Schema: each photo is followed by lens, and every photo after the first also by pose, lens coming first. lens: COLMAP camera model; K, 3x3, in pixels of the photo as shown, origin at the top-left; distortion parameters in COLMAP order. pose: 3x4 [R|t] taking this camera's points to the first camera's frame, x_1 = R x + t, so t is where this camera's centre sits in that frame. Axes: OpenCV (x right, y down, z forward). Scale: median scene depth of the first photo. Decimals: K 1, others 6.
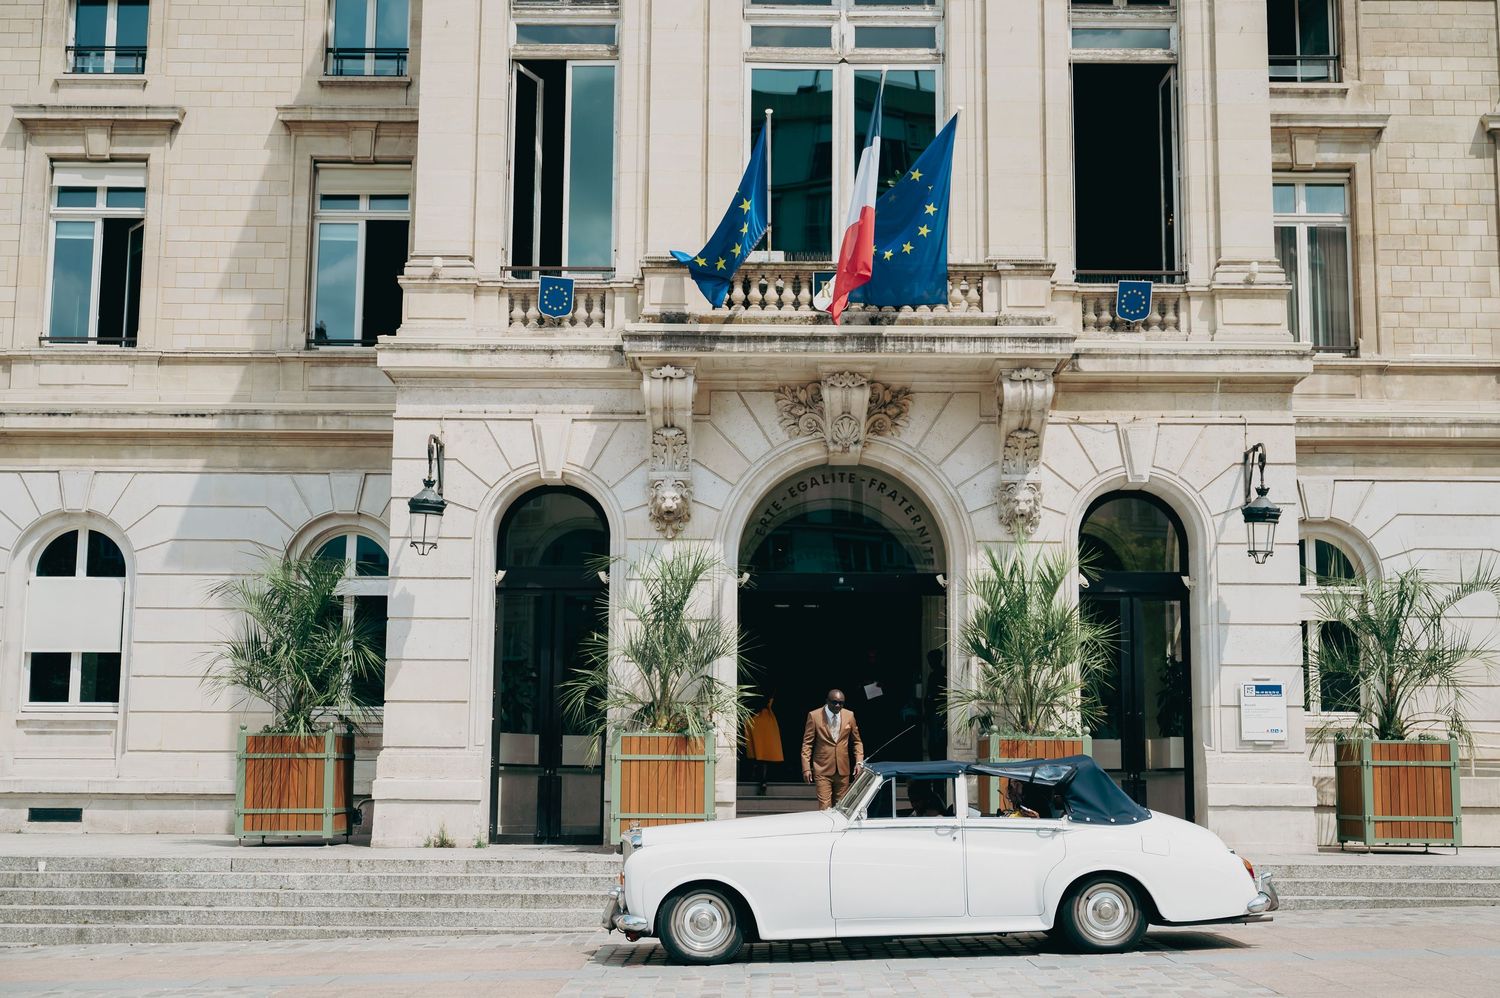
lens RADIAL K [[1960.7, 0, 753.0], [0, 1960.7, 501.3], [0, 0, 1]] dist [0.023664, 0.000000]
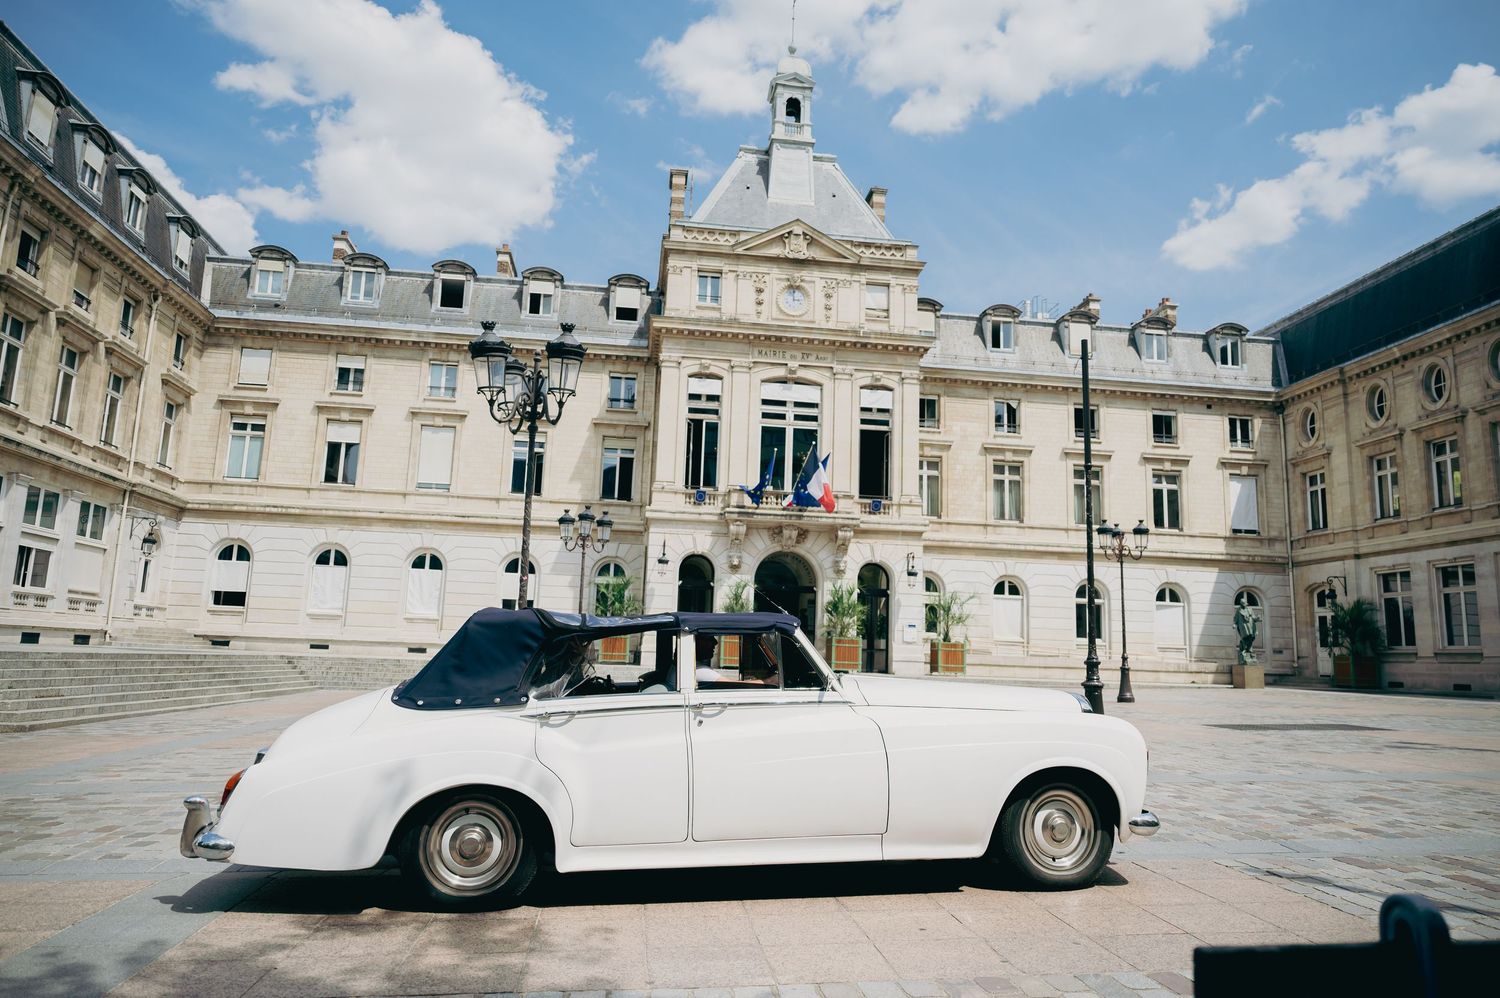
lens RADIAL K [[995.8, 0, 747.6], [0, 995.8, 495.6], [0, 0, 1]] dist [-0.000580, 0.000068]
pose [[0.992265, 0.047718, 0.114598, -0.212988], [-0.045417, 0.998712, -0.022606, -0.072559], [-0.115529, 0.017227, 0.993155, -0.633168]]
